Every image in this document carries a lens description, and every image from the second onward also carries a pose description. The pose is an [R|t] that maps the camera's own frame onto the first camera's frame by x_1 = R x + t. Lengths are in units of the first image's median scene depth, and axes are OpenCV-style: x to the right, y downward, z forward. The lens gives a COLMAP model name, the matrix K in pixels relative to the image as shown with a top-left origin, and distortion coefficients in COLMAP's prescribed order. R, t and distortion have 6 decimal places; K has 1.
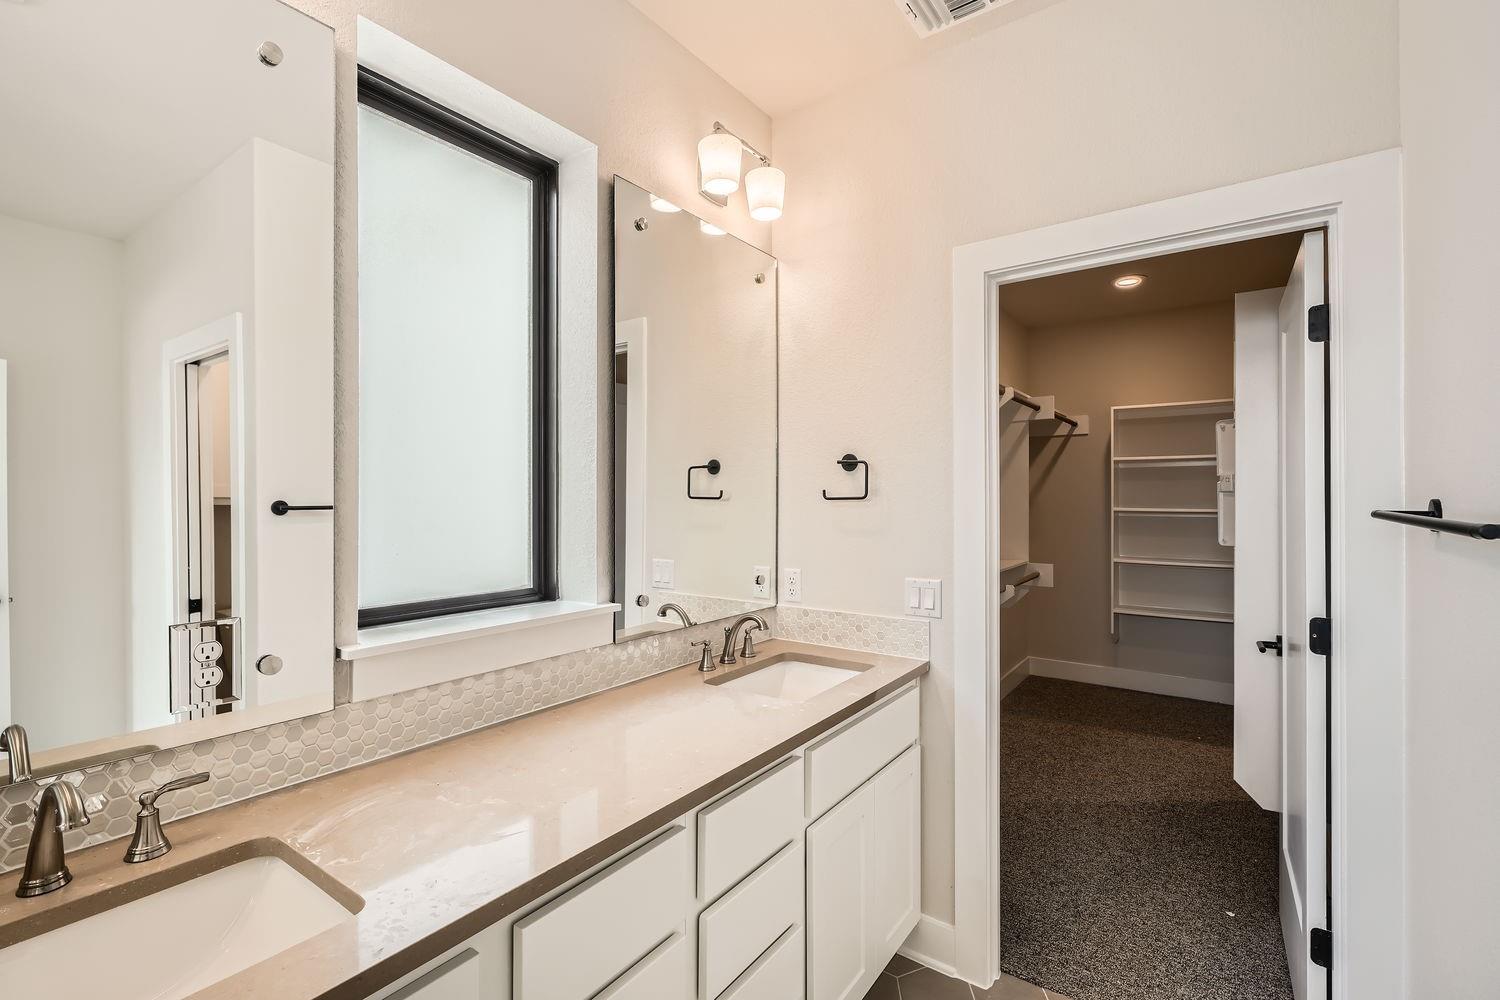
lens RADIAL K [[676.3, 0, 743.2], [0, 676.3, 497.4], [0, 0, 1]] dist [0.001796, 0.001205]
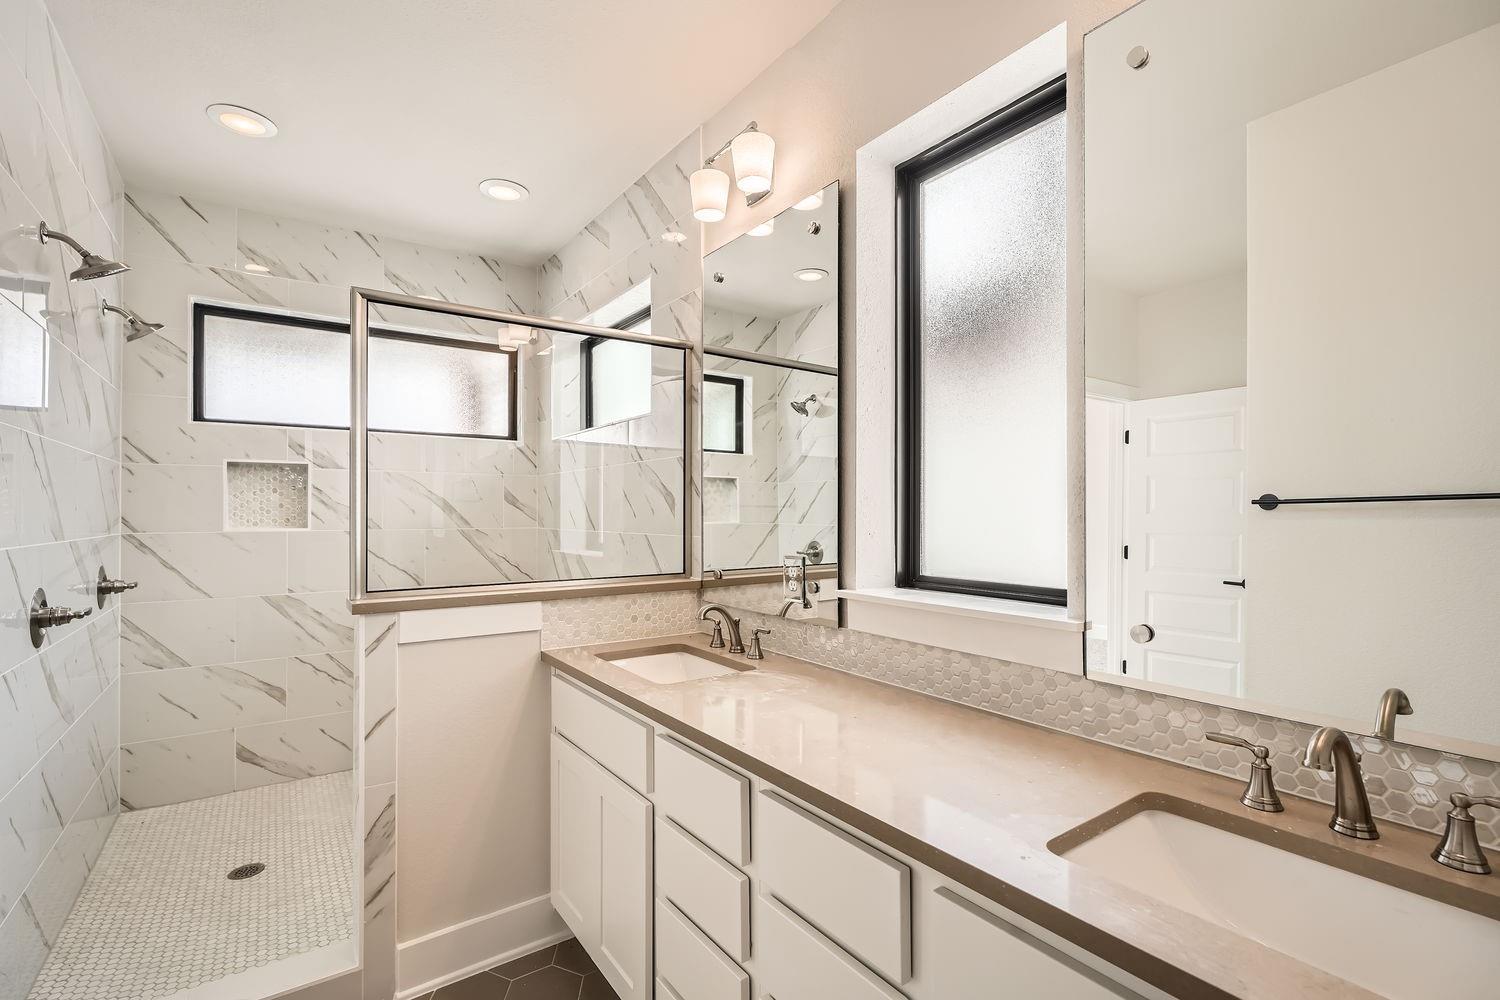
lens RADIAL K [[676.3, 0, 743.2], [0, 676.3, 497.4], [0, 0, 1]] dist [0.001796, 0.001205]
pose [[-0.329144, -0.020318, -0.944061, 0.711194], [0.005102, 0.999716, -0.023295, 0.047266], [0.944266, -0.012483, -0.328946, 1.046487]]
